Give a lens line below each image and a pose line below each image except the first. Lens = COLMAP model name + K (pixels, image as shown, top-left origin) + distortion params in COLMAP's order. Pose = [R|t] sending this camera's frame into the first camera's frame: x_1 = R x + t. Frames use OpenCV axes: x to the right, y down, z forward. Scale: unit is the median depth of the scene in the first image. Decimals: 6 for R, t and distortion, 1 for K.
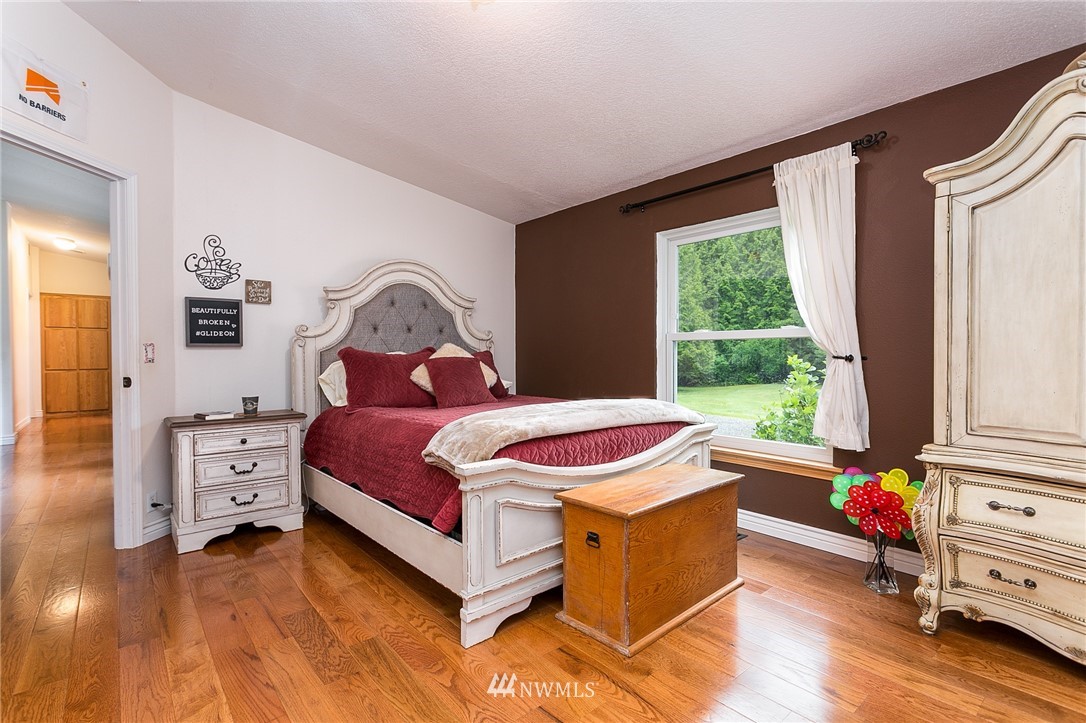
lens RADIAL K [[515.0, 0, 536.8], [0, 515.0, 360.2], [0, 0, 1]] dist [-0.003499, 0.004201]
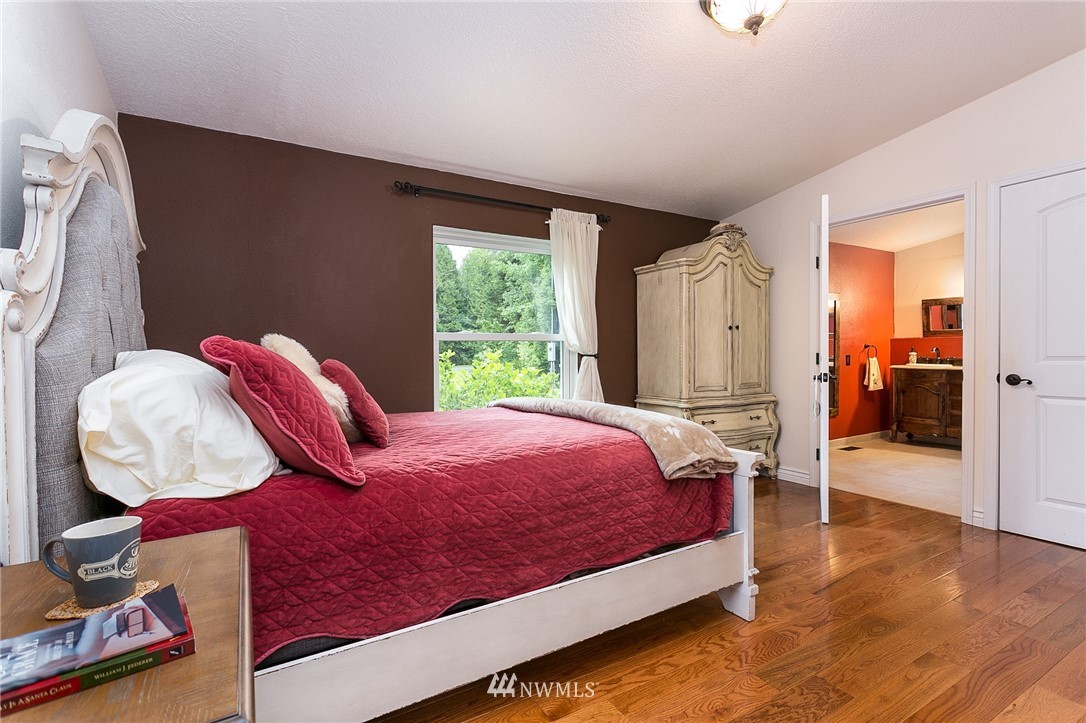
lens RADIAL K [[515.0, 0, 538.0], [0, 515.0, 359.2], [0, 0, 1]] dist [-0.003499, 0.004201]
pose [[0.171298, -0.012639, 0.985138, -0.906262], [0.015396, 0.999830, 0.010150, -0.011070], [-0.985099, 0.013428, 0.171463, 0.882458]]
